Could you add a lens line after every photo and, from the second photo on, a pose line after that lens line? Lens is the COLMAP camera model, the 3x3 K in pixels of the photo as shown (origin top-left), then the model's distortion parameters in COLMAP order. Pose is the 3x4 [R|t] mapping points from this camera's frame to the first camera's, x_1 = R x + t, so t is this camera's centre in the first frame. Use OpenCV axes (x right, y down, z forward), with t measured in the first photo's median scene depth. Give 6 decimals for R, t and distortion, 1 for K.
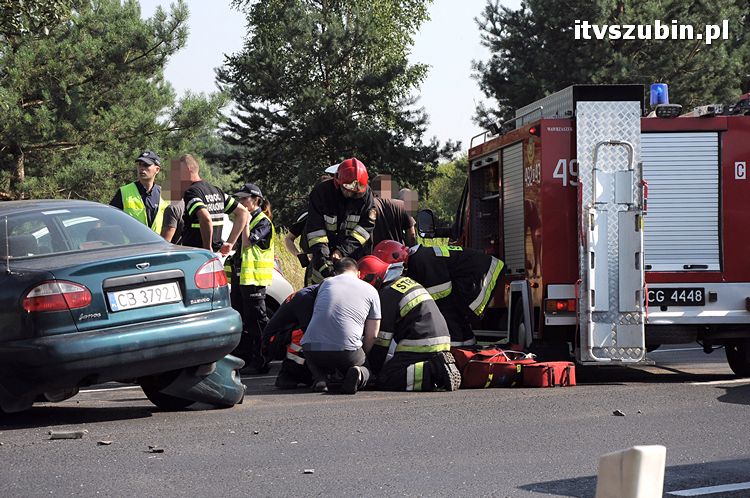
lens RADIAL K [[2152.7, 0, 375.0], [0, 2152.7, 249.0], [0, 0, 1]] dist [0.781144, 0.052073]
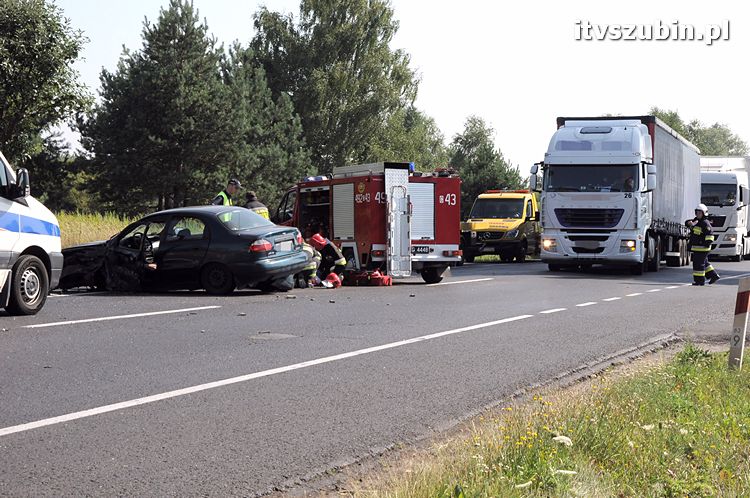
lens RADIAL K [[1400.9, 0, 375.0], [0, 1400.9, 249.0], [0, 0, 1]] dist [0.292004, 0.082332]
pose [[0.937115, 0.016621, 0.348624, -0.459130], [-0.022977, 0.999637, 0.014104, -0.000217], [-0.348263, -0.021227, 0.937157, -0.456423]]
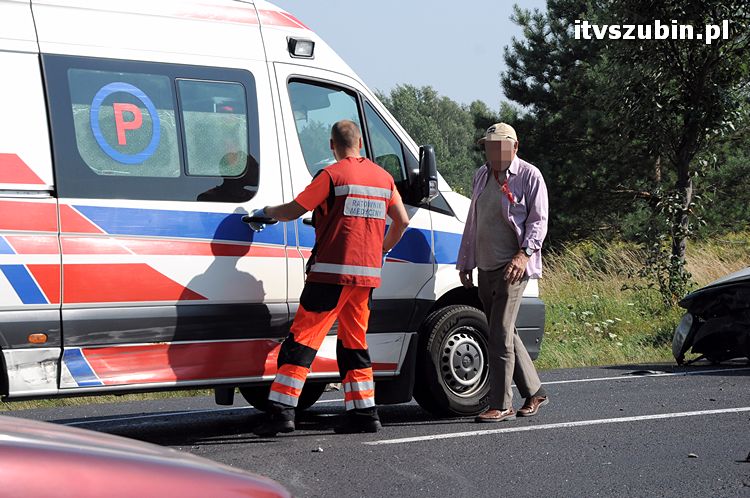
lens RADIAL K [[2246.0, 0, 373.1], [0, 2246.0, 259.6], [0, 0, 1]] dist [0.873094, 0.657989]
pose [[0.985776, -0.027894, -0.165732, -0.234187], [0.028620, 0.999588, 0.001994, 0.003647], [0.165608, -0.006709, 0.986169, -0.288755]]
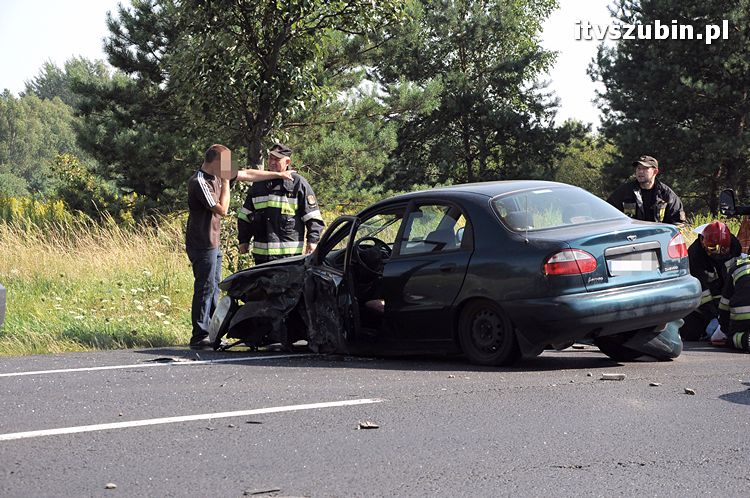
lens RADIAL K [[2059.7, 0, 374.8], [0, 2059.7, 266.2], [0, 0, 1]] dist [0.858127, -0.233153]
pose [[0.999841, 0.015746, -0.008367, -0.187964], [-0.015562, 0.999645, 0.021639, 0.000521], [0.008705, -0.021506, 0.999731, -0.108405]]
